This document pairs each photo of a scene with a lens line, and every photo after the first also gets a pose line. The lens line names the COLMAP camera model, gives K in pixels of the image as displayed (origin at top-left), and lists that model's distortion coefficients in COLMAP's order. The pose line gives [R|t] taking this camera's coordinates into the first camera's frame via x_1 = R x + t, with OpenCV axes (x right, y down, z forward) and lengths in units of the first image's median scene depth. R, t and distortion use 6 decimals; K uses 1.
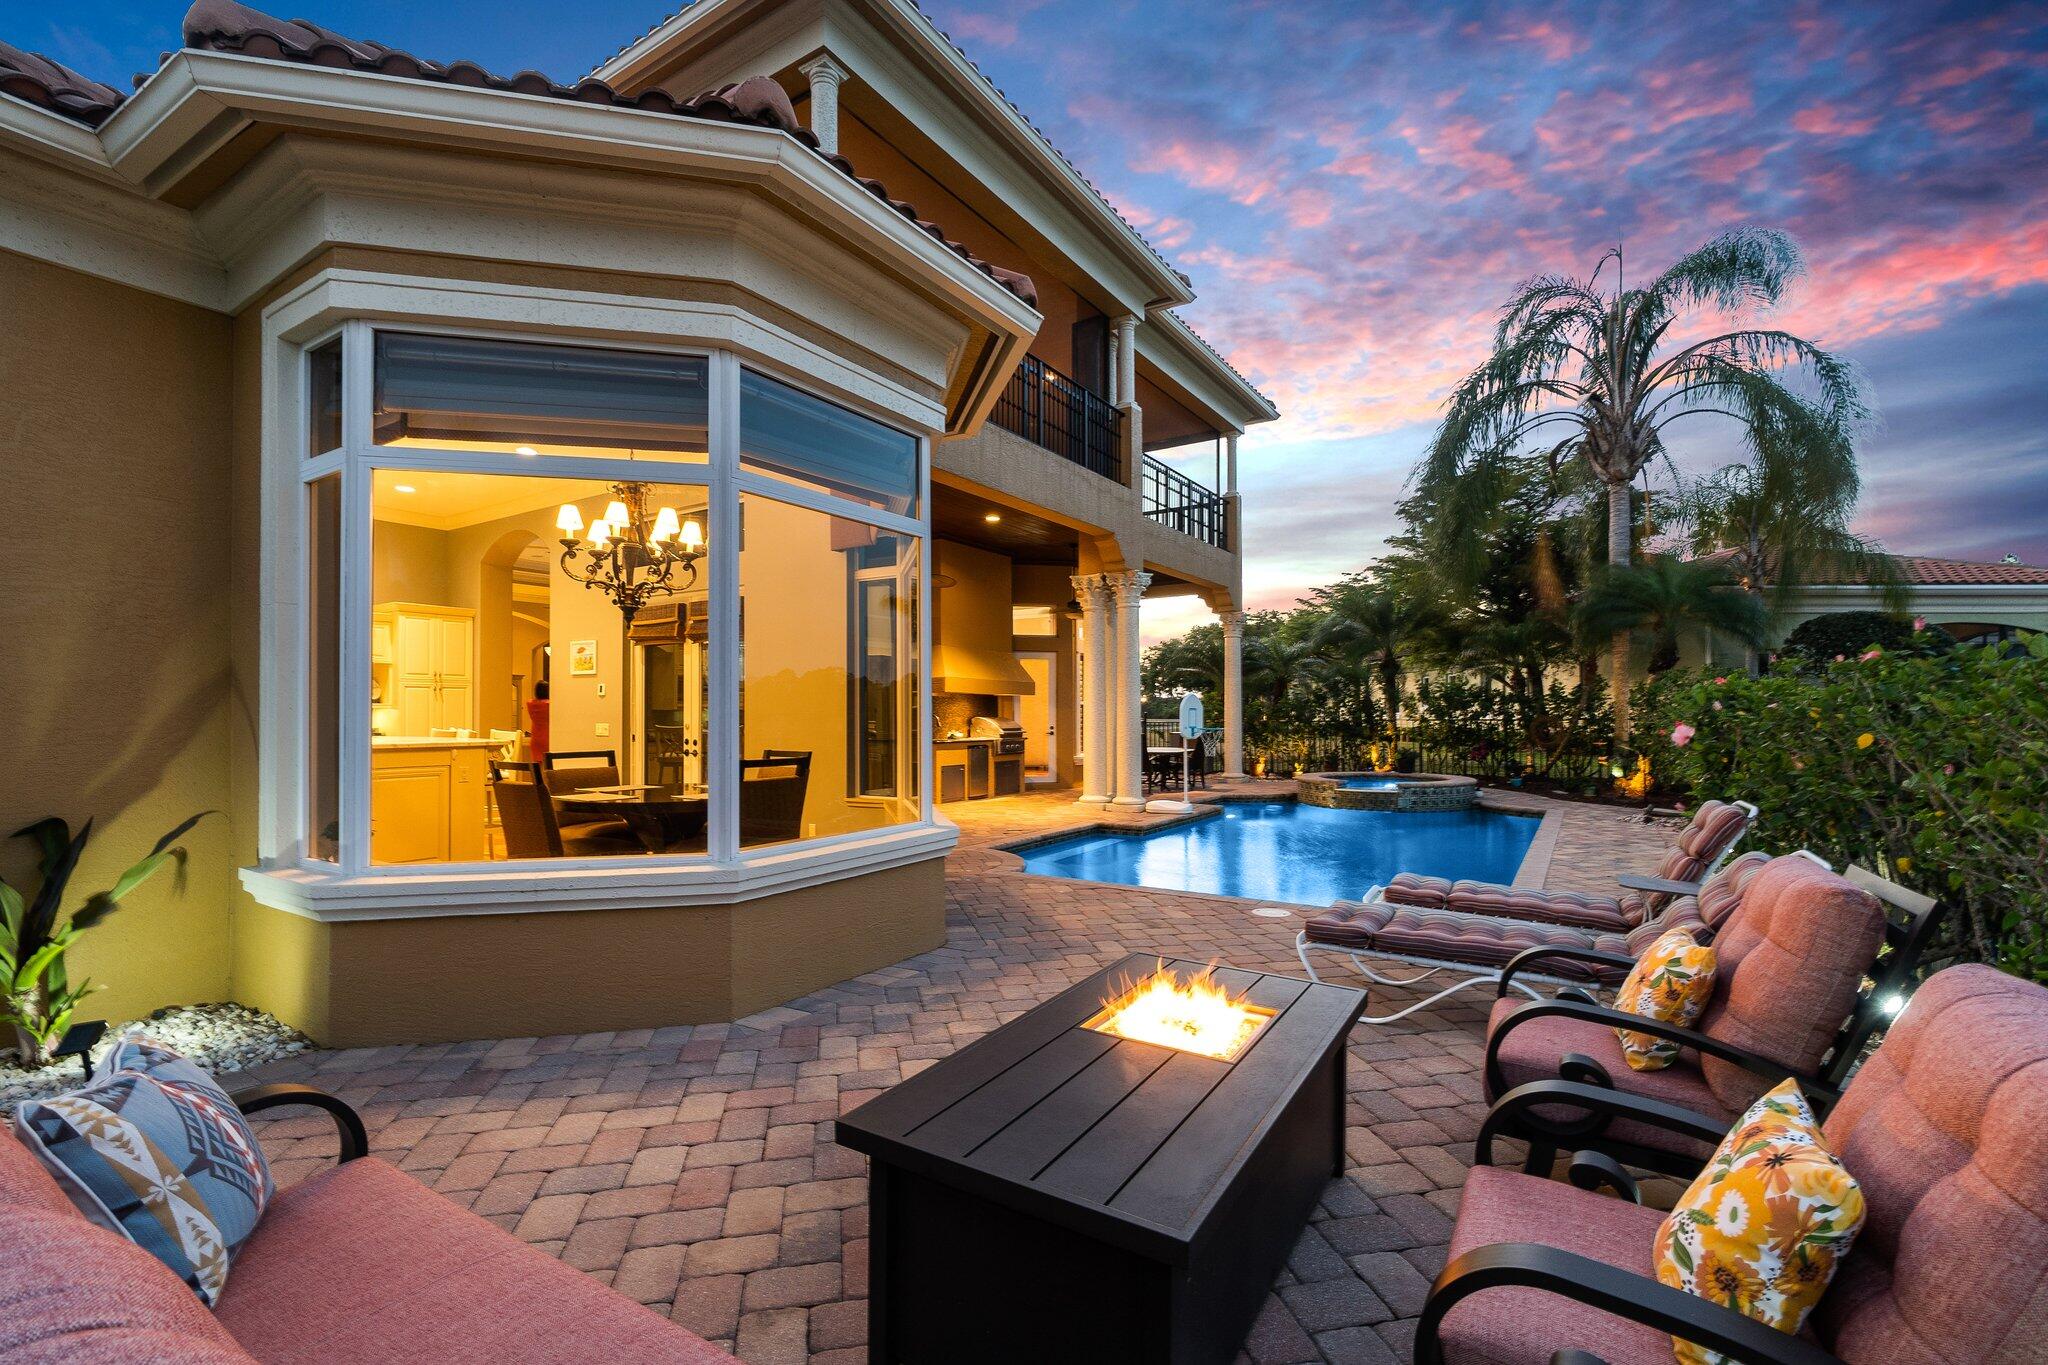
lens RADIAL K [[902.2, 0, 1024.0], [0, 902.2, 703.4], [0, 0, 1]] dist [-0.001816, 0.000223]
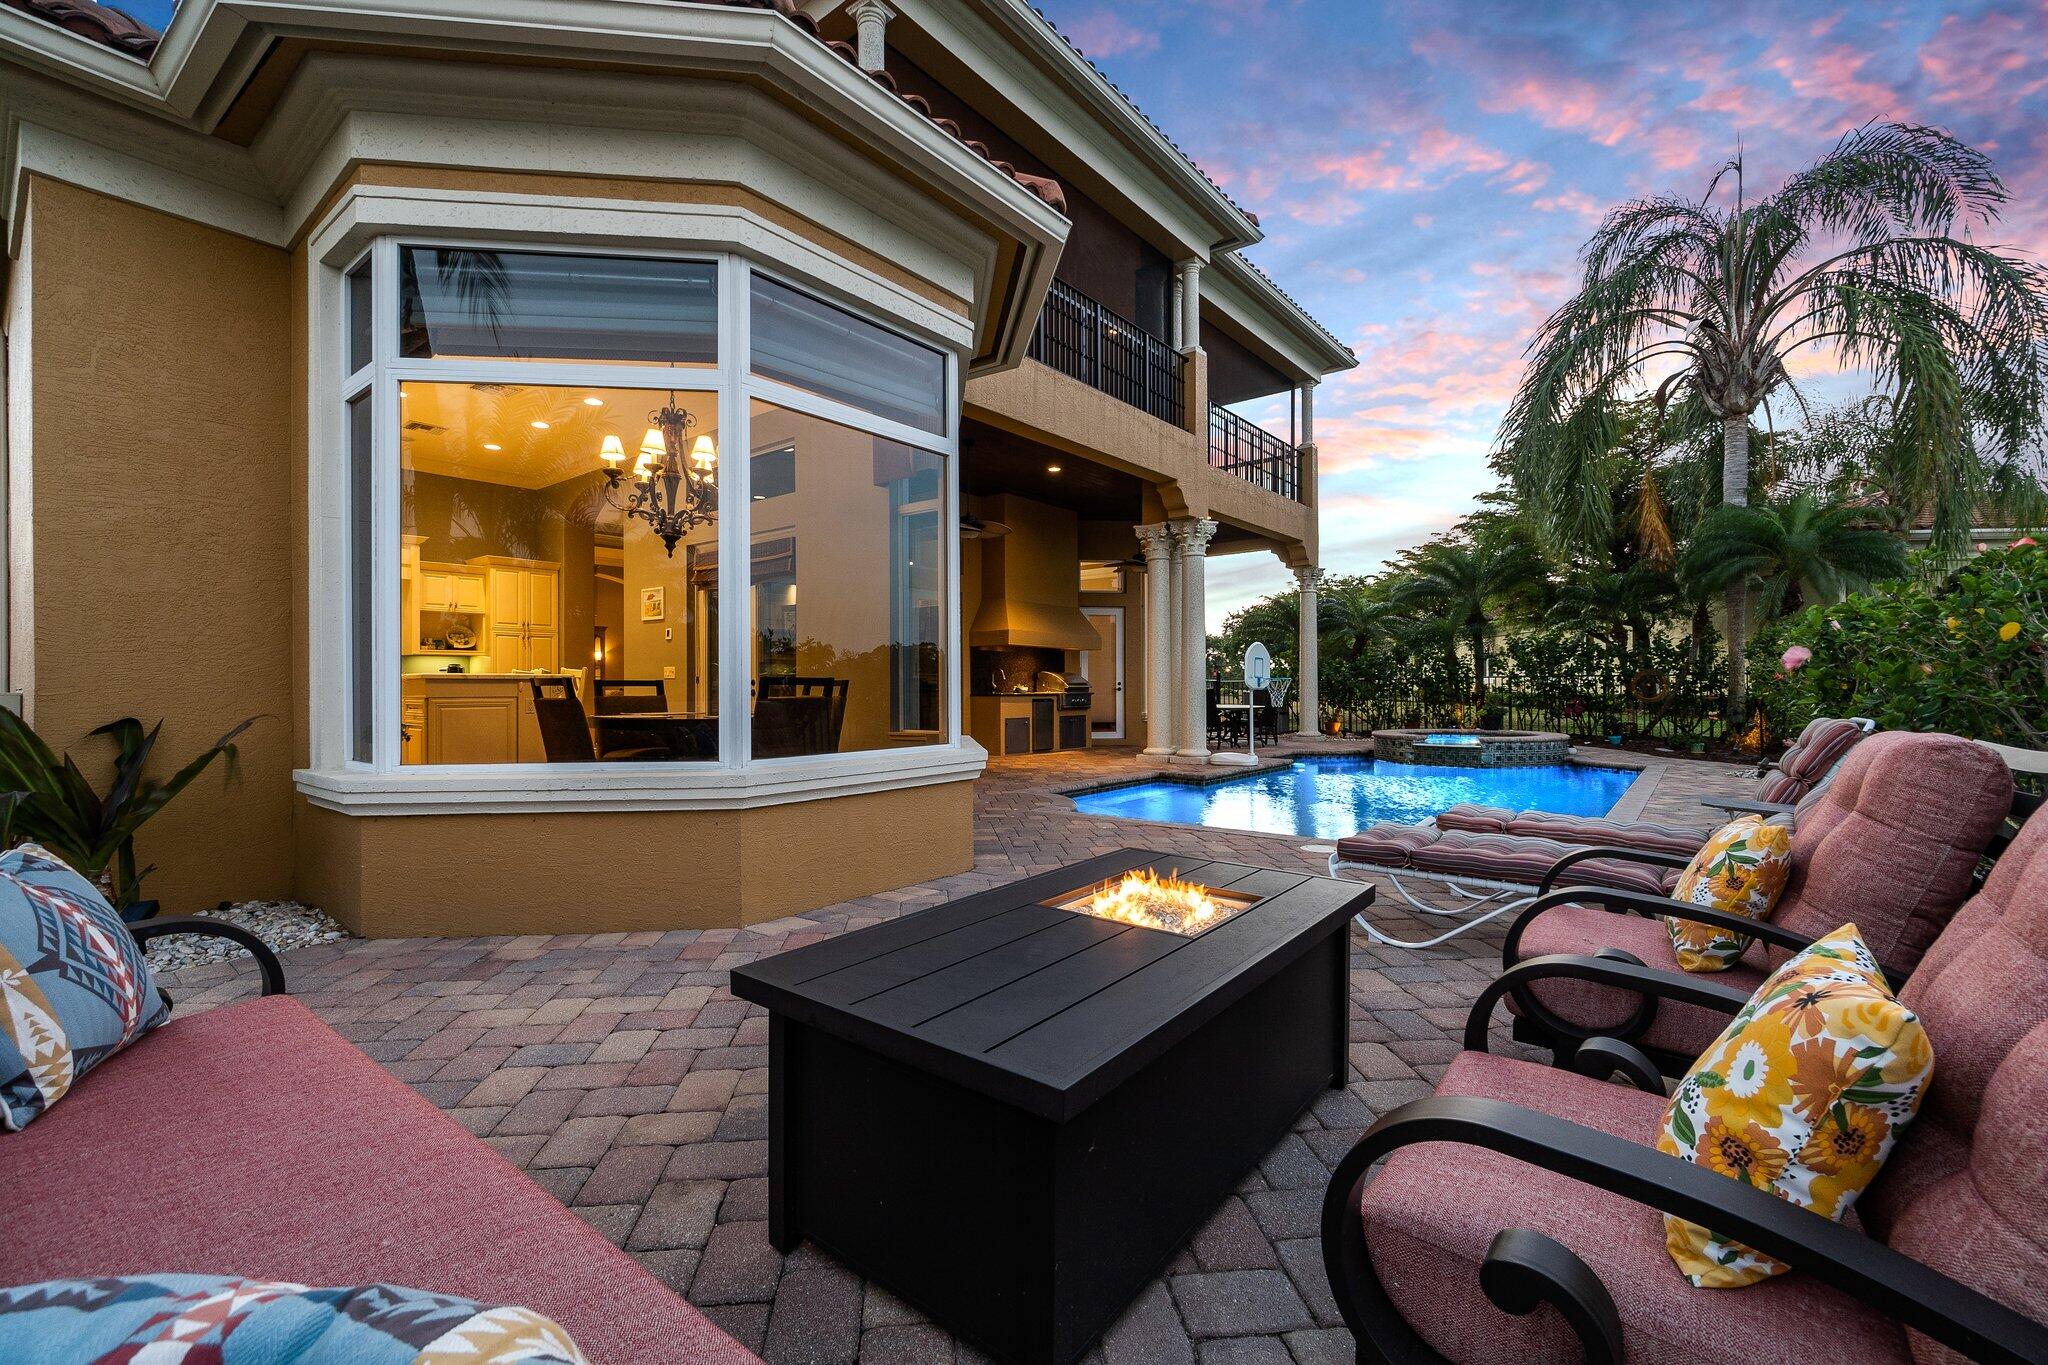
lens RADIAL K [[884.1, 0, 1014.4], [0, 884.1, 685.4], [0, 0, 1]] dist [-0.000416, -0.000201]
pose [[0.994238, -0.000585, -0.107193, 0.034700], [0.001649, 0.999950, 0.009839, 0.032397], [0.107182, -0.009959, 0.994190, 0.026857]]
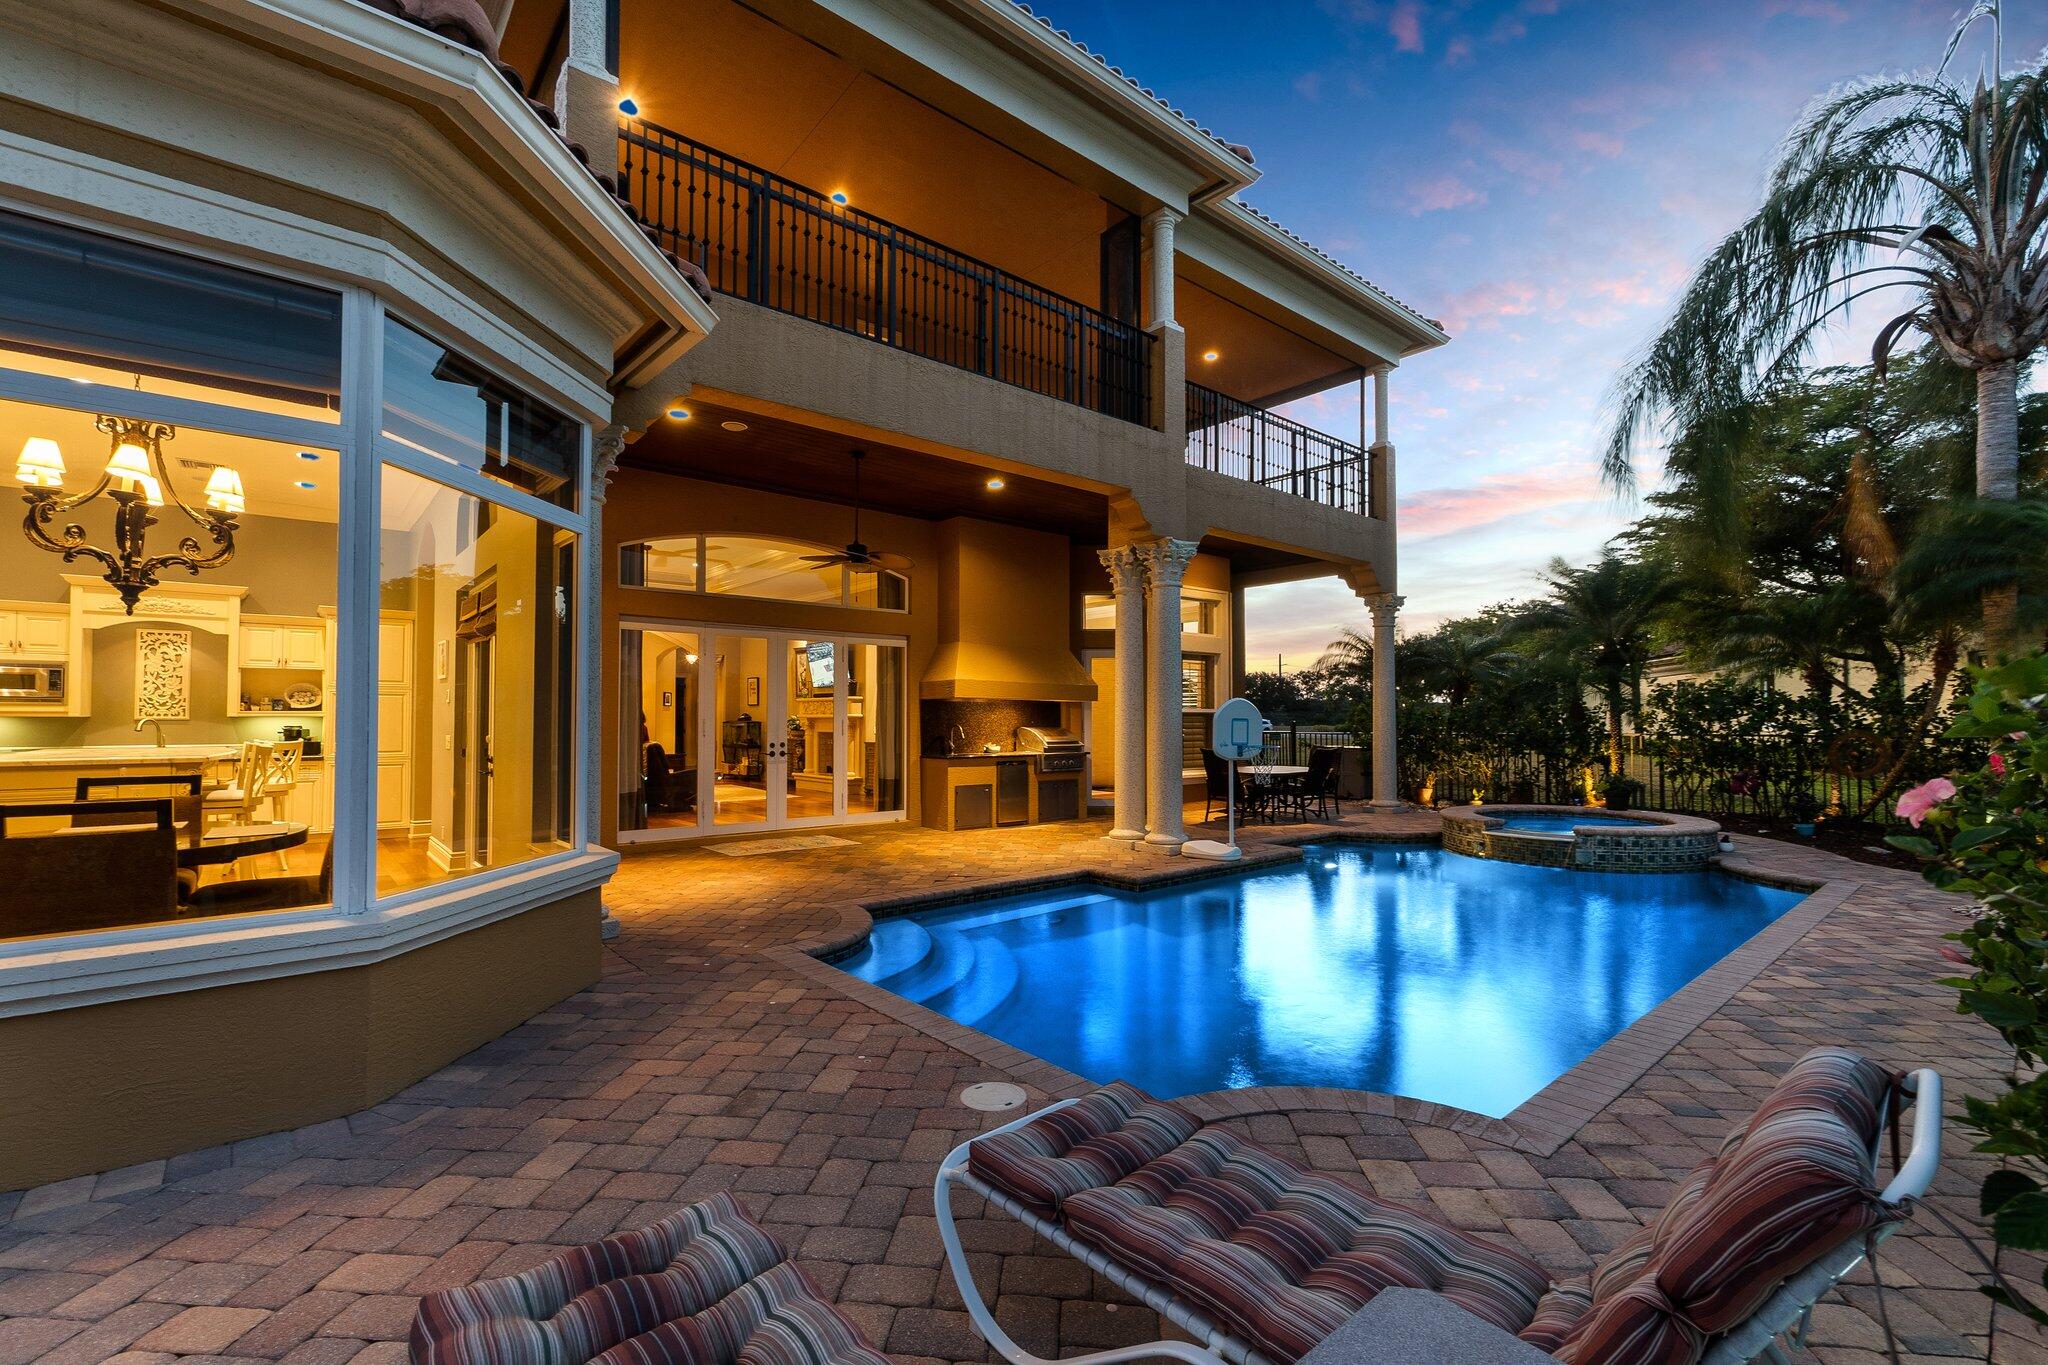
lens RADIAL K [[889.2, 0, 1020.5], [0, 889.2, 698.8], [0, 0, 1]] dist [-0.000644, -0.000295]
pose [[0.955705, -0.002380, -0.294316, 0.294046], [-0.000992, 0.999936, -0.011308, -0.002742], [0.294324, 0.011100, 0.955641, 0.316327]]
